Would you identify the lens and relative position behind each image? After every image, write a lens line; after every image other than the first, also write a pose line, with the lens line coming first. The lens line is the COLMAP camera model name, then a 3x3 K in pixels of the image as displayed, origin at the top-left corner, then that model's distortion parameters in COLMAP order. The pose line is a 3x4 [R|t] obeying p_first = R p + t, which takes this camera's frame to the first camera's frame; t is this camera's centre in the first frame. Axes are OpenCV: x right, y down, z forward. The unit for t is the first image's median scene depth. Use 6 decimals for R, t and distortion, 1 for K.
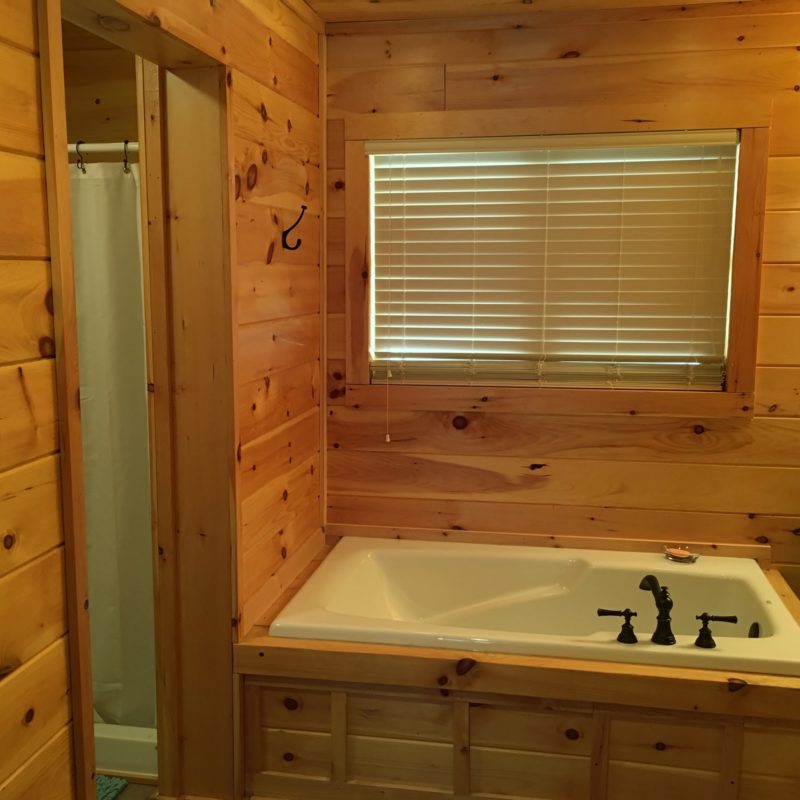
lens RADIAL K [[904.9, 0, 401.7], [0, 904.9, 398.3], [0, 0, 1]] dist [0.024000, 0.000000]
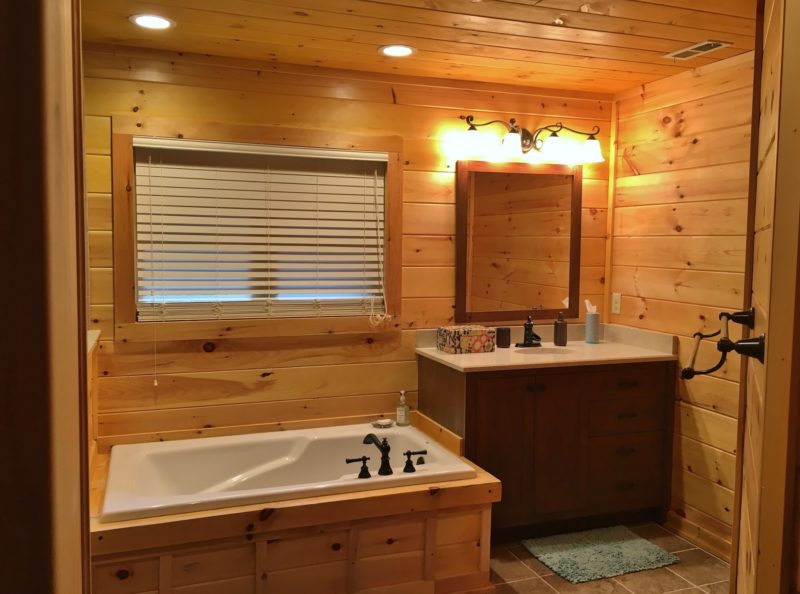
lens RADIAL K [[684.4, 0, 402.1], [0, 684.4, 296.6], [0, 0, 1]] dist [0.057923, -0.076612]
pose [[0.859637, -0.027595, 0.510159, -0.276305], [0.059760, 0.997117, -0.046762, 0.021887], [-0.507398, 0.070685, 0.858808, -0.046281]]
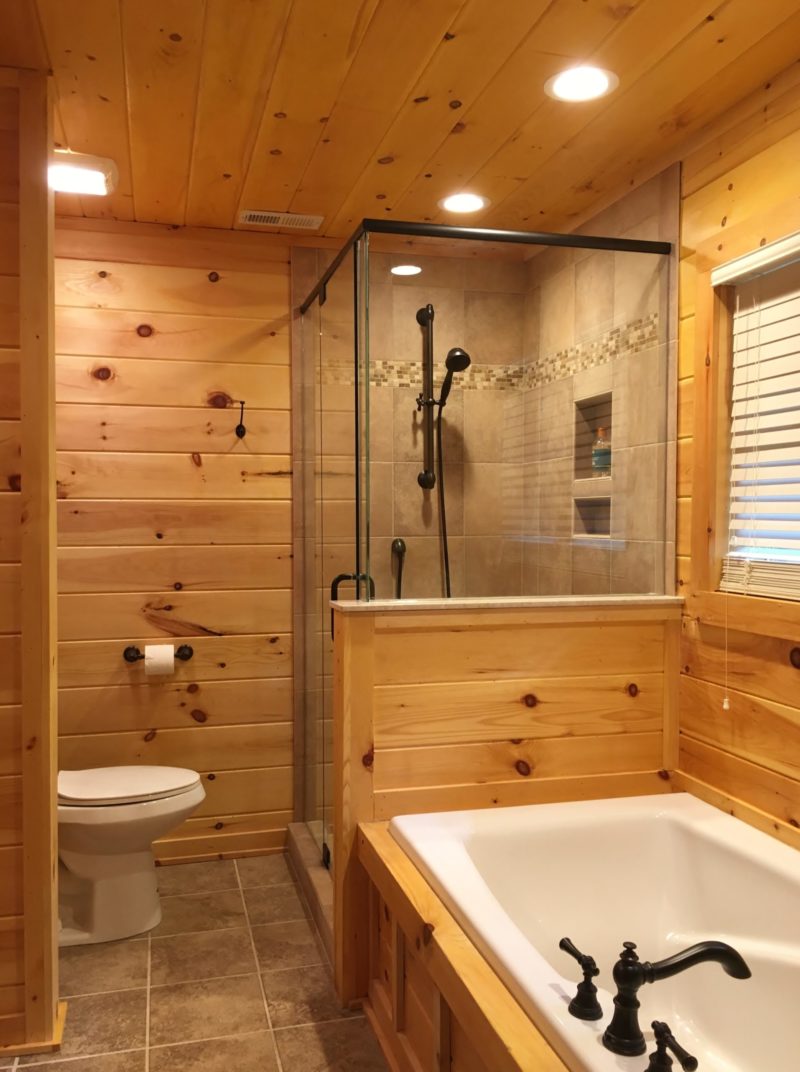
lens RADIAL K [[917.1, 0, 400.9], [0, 917.1, 533.1], [0, 0, 1]] dist [0.057923, -0.076612]
pose [[0.429270, 0.016687, -0.903022, 0.712764], [-0.122994, 0.991595, -0.040144, -0.000714], [0.894763, 0.128299, 0.427714, 0.589301]]
